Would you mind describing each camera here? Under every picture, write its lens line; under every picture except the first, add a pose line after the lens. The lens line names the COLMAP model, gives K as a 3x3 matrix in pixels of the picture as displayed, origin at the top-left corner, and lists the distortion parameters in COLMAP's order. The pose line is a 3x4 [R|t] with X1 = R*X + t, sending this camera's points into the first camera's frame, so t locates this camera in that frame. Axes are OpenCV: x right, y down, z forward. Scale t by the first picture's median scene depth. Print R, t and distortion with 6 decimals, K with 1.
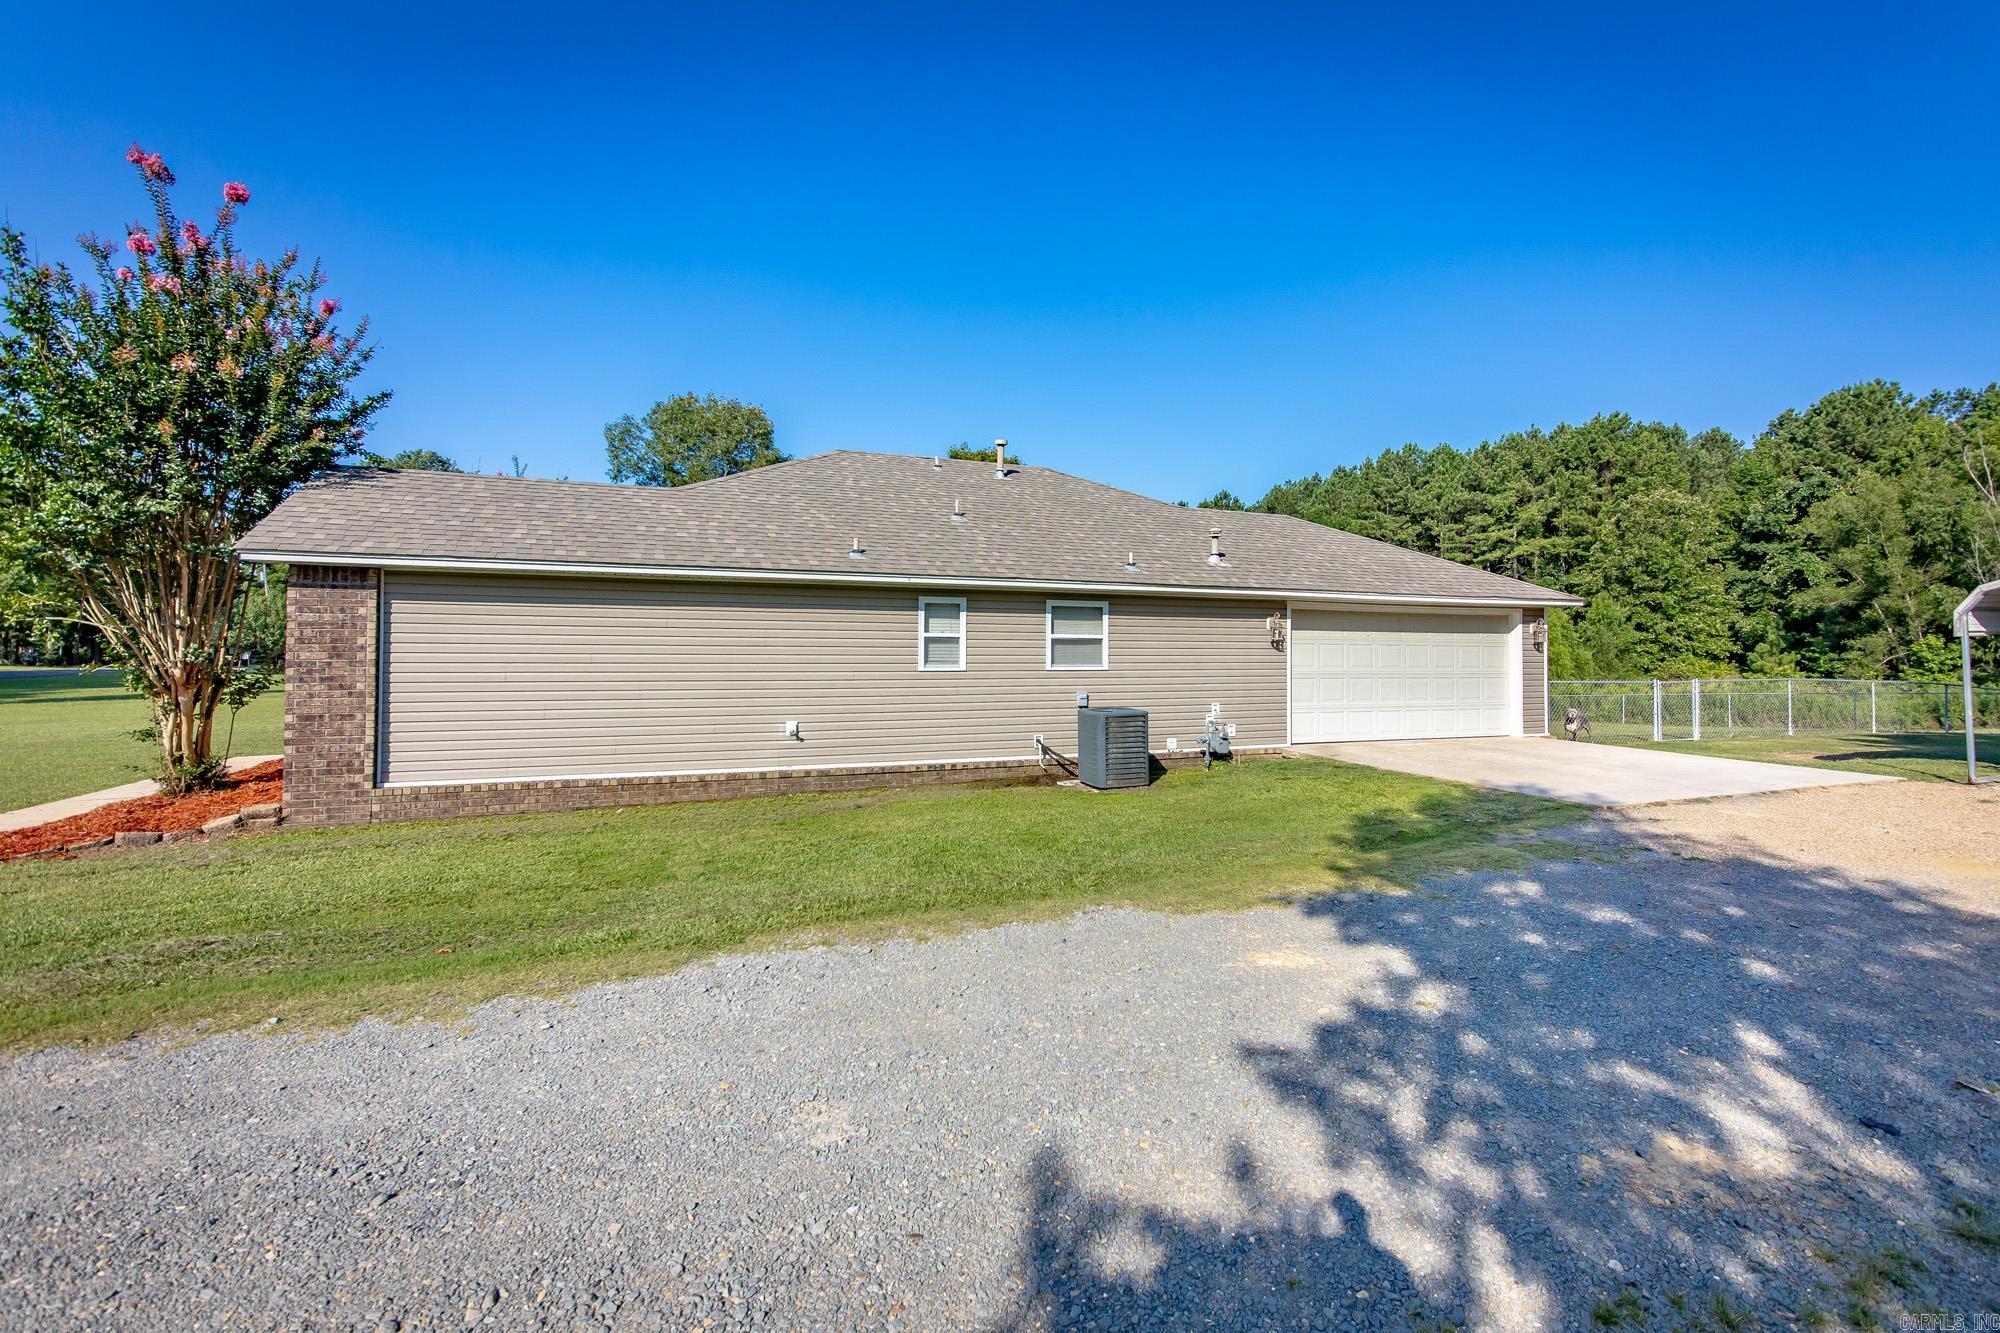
lens RADIAL K [[891.8, 0, 991.5], [0, 891.8, 628.7], [0, 0, 1]] dist [-0.001820, 0.000130]
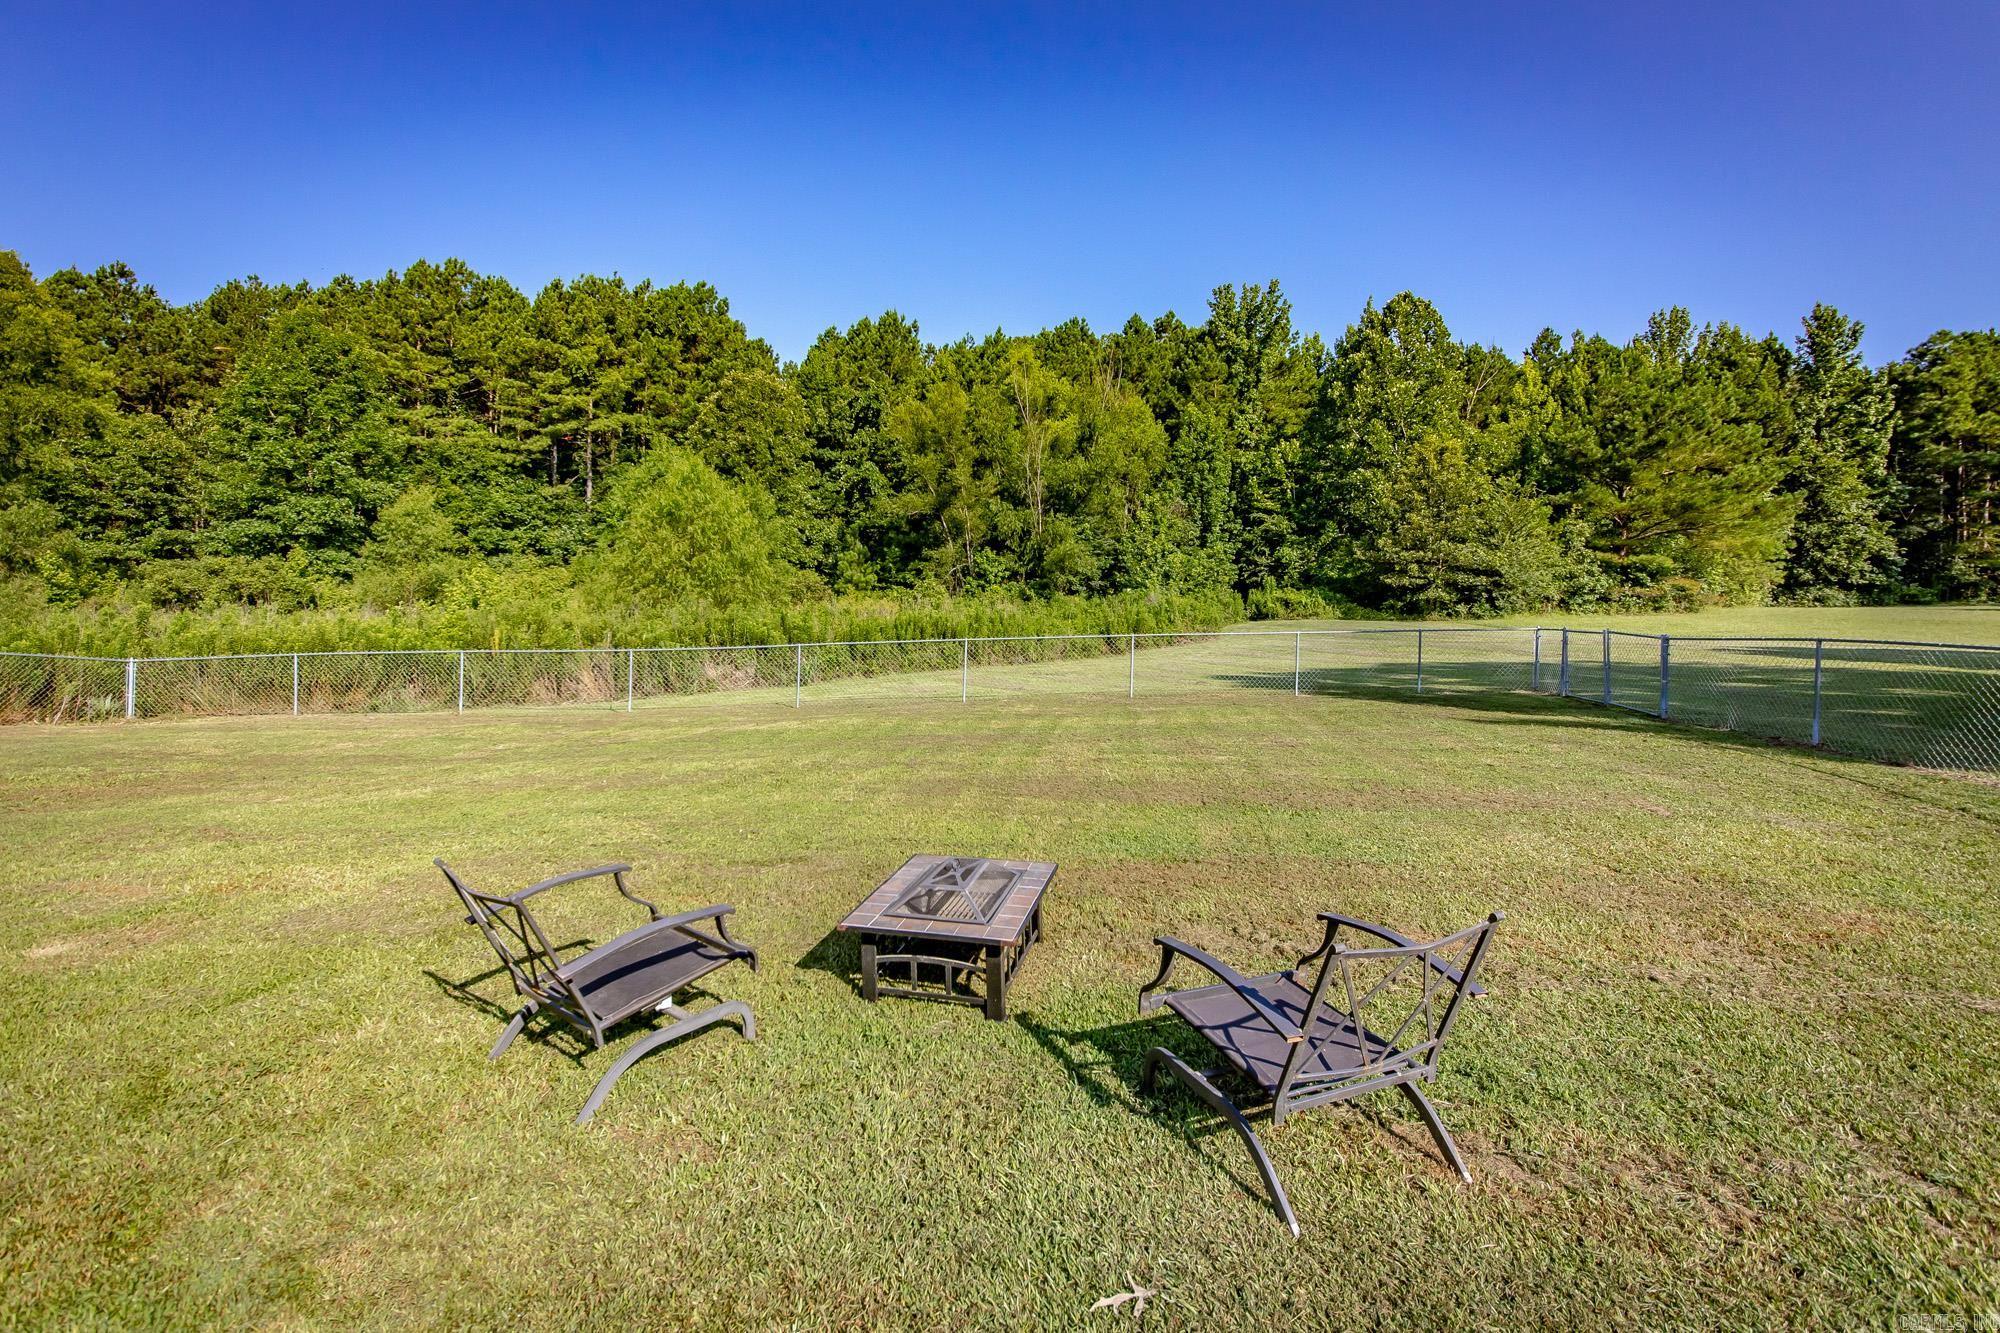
lens RADIAL K [[904.6, 0, 942.3], [0, 904.6, 567.2], [0, 0, 1]] dist [0.001707, 0.000926]
pose [[0.567436, 0.016699, 0.823248, 0.126514], [-0.048983, 0.998708, 0.013504, 0.012780], [-0.821960, -0.047987, 0.567521, 0.331872]]
